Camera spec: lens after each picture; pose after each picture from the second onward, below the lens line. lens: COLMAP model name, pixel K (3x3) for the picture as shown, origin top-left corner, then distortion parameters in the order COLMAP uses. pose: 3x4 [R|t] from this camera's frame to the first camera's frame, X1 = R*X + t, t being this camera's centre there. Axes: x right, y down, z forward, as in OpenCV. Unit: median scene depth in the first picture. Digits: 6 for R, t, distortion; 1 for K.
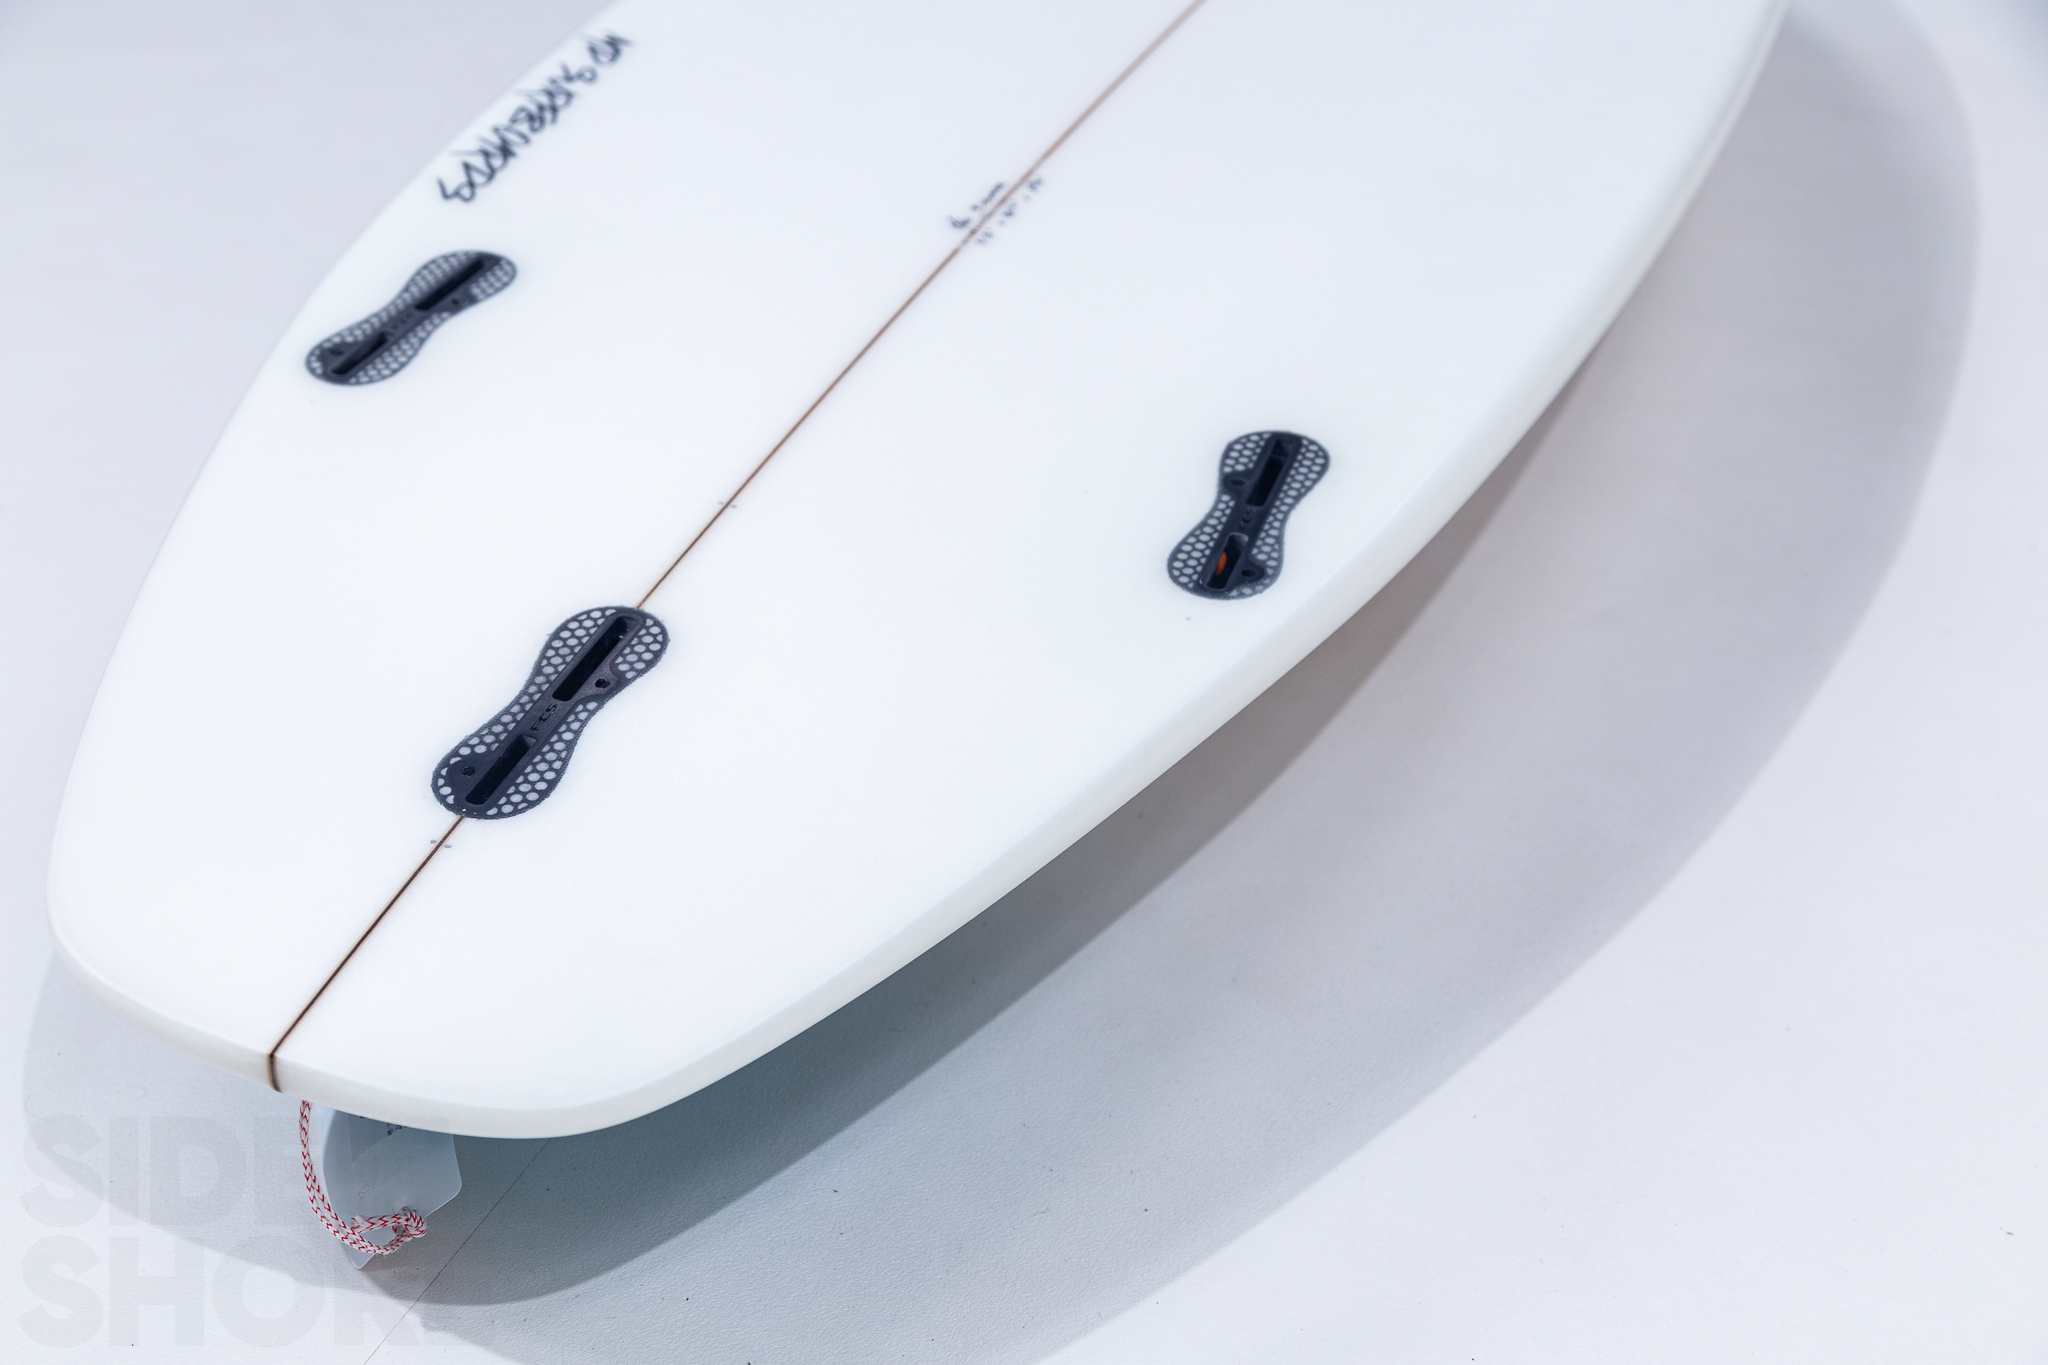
lens RADIAL K [[2890.2, 0, 1022.7], [0, 2890.2, 686.9], [0, 0, 1]] dist [-0.119309, 0.000000]
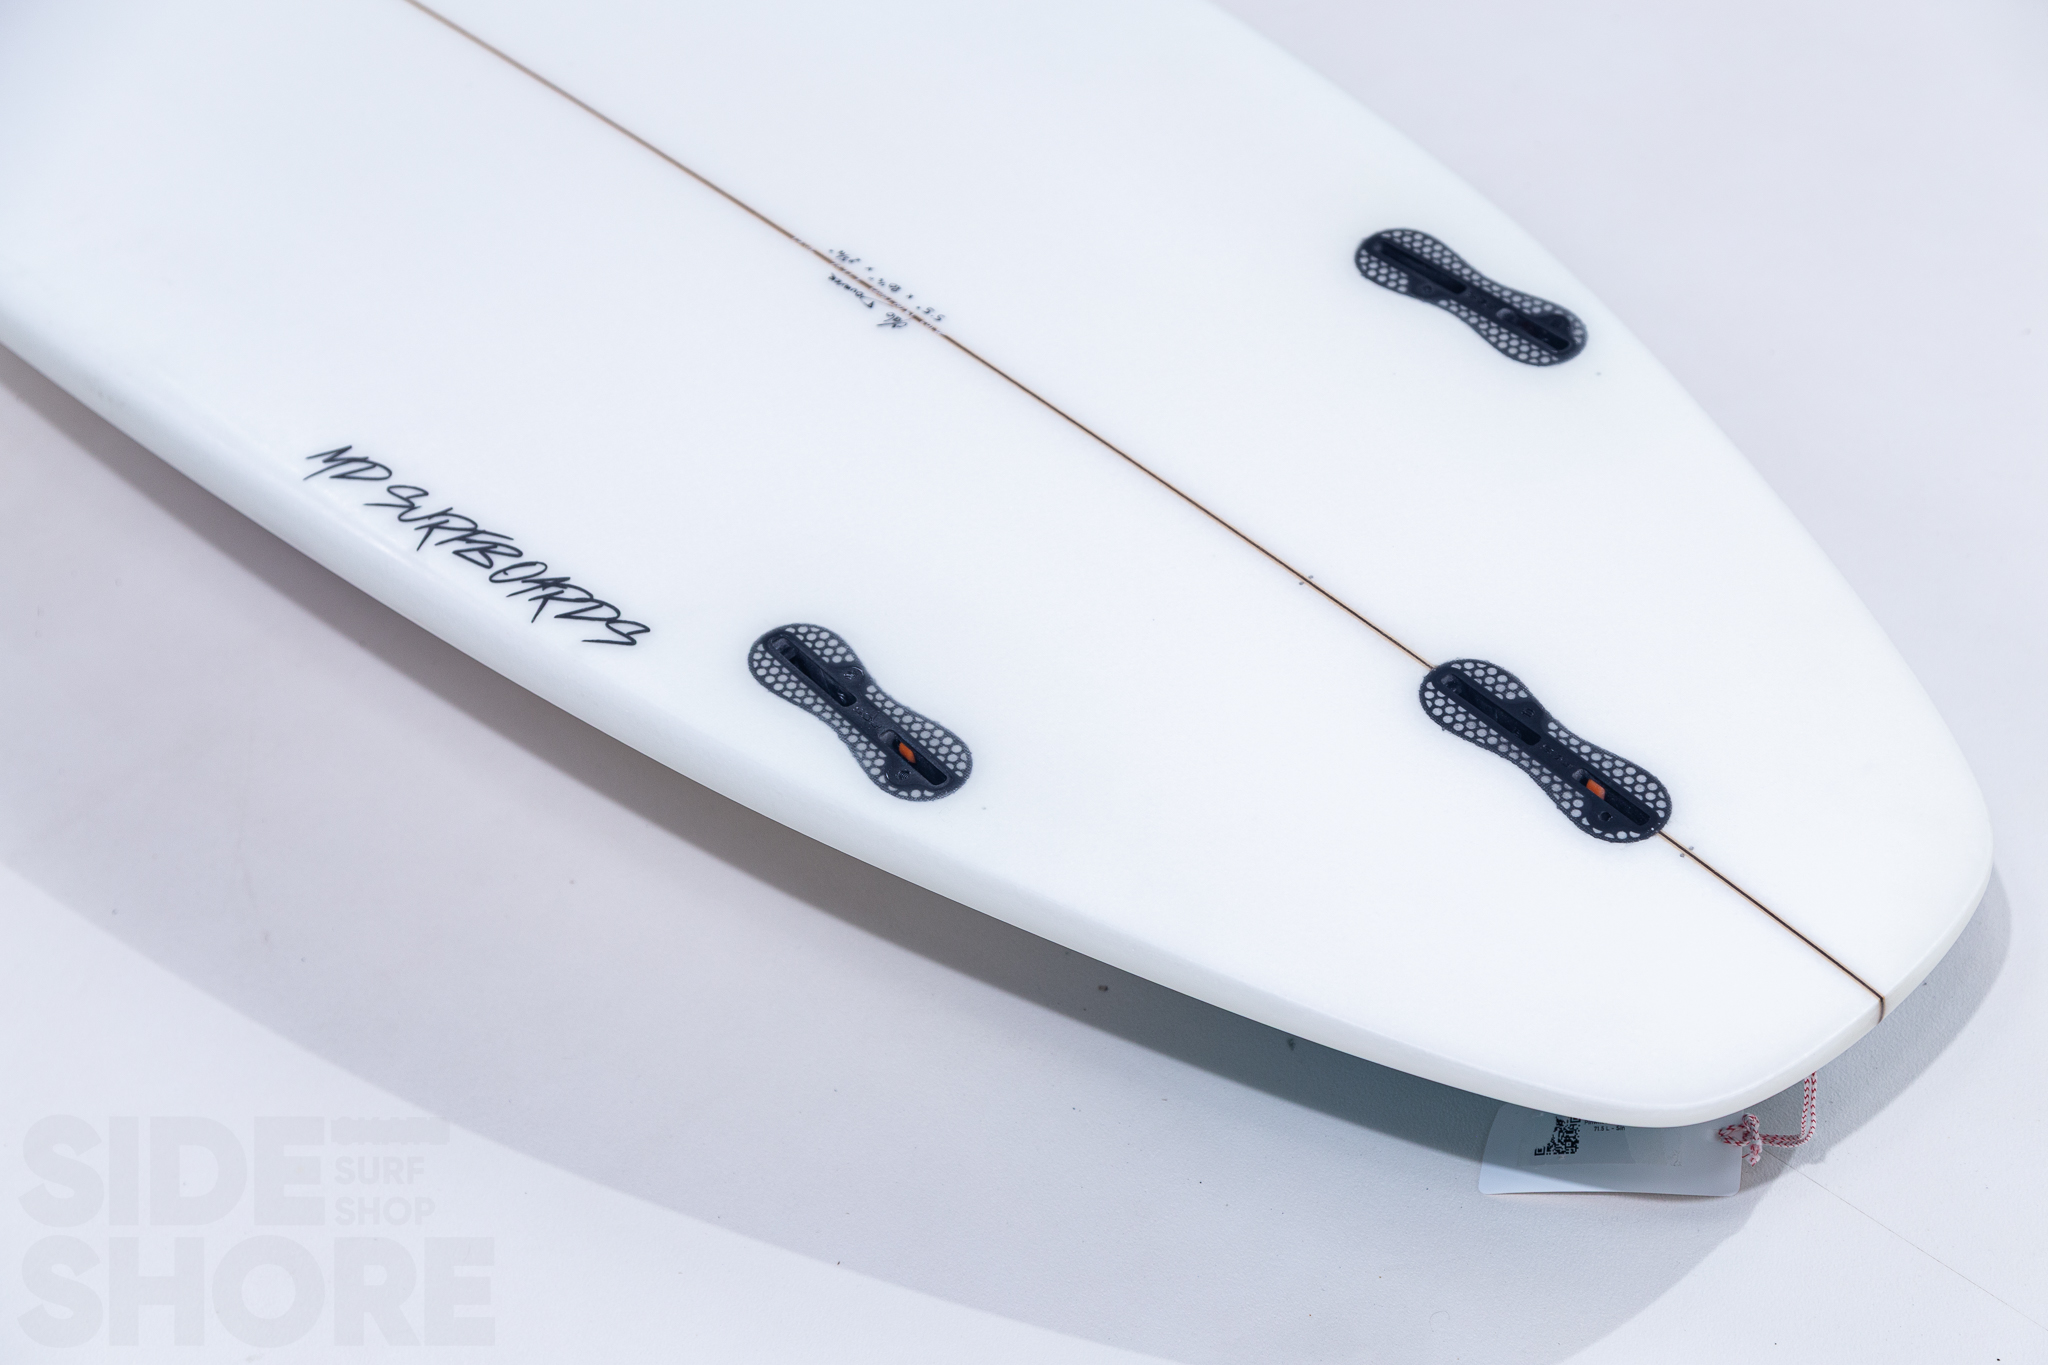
lens RADIAL K [[4169.6, 0, 1022.3], [0, 4169.6, 679.1], [0, 0, 1]] dist [-0.226940, 0.000000]
pose [[0.429175, -0.674426, 0.600798, -1.135223], [0.581990, 0.715167, 0.387071, -0.718189], [-0.690722, 0.183537, 0.699441, -0.037721]]
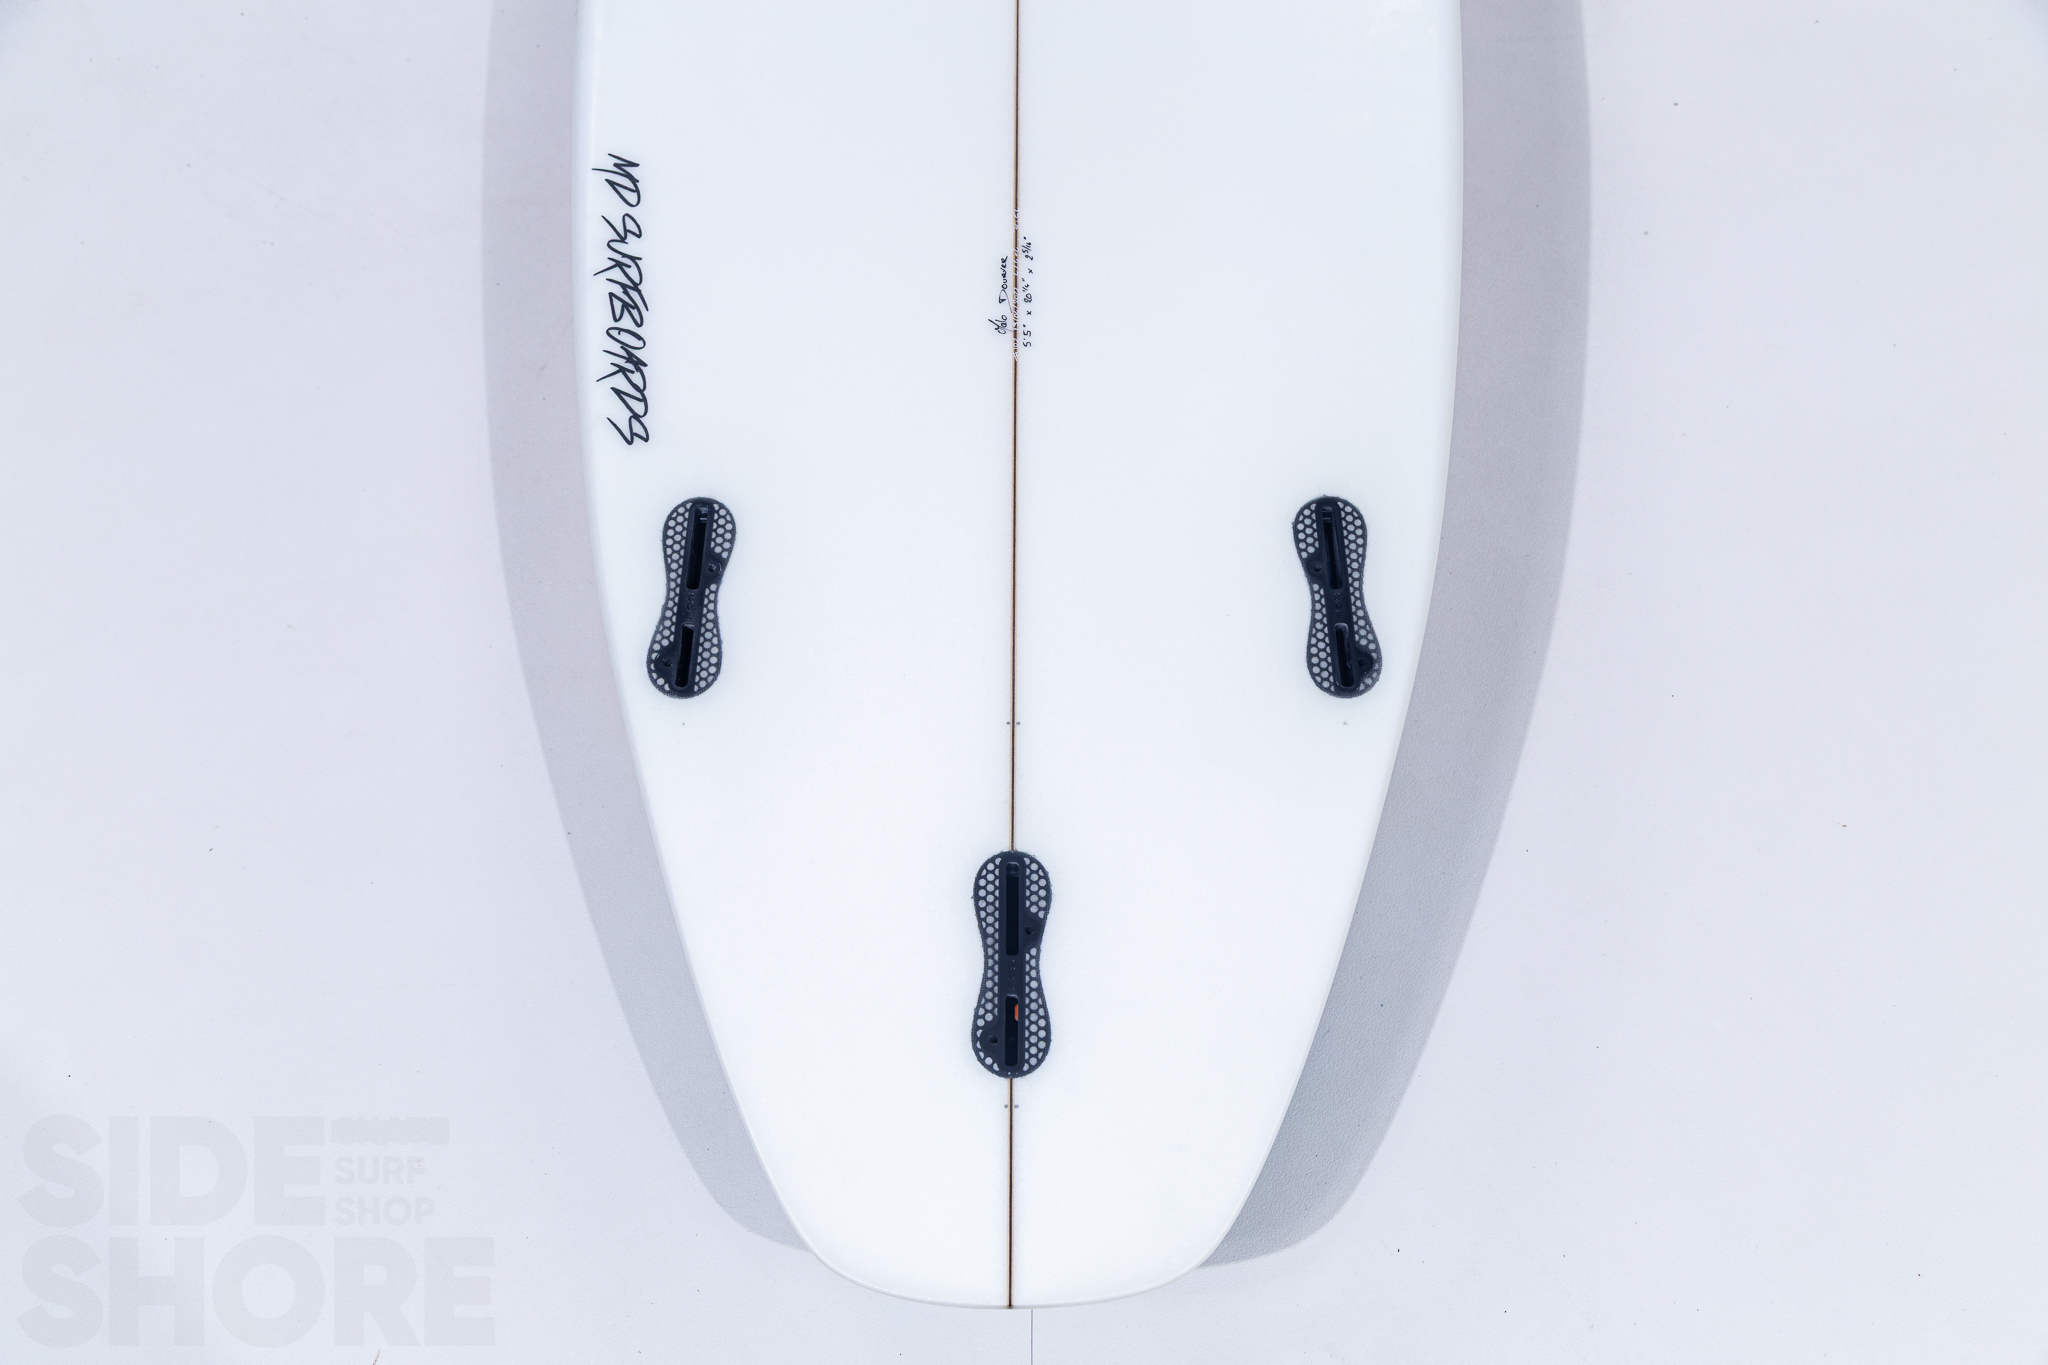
lens RADIAL K [[2134.5, 0, 1029.9], [0, 2134.5, 687.2], [0, 0, 1]] dist [0.009986, 0.000000]
pose [[0.930244, -0.357392, 0.083168, -0.178413], [0.248252, 0.779880, 0.574594, -0.700683], [-0.270217, -0.513865, 0.814202, 0.119125]]
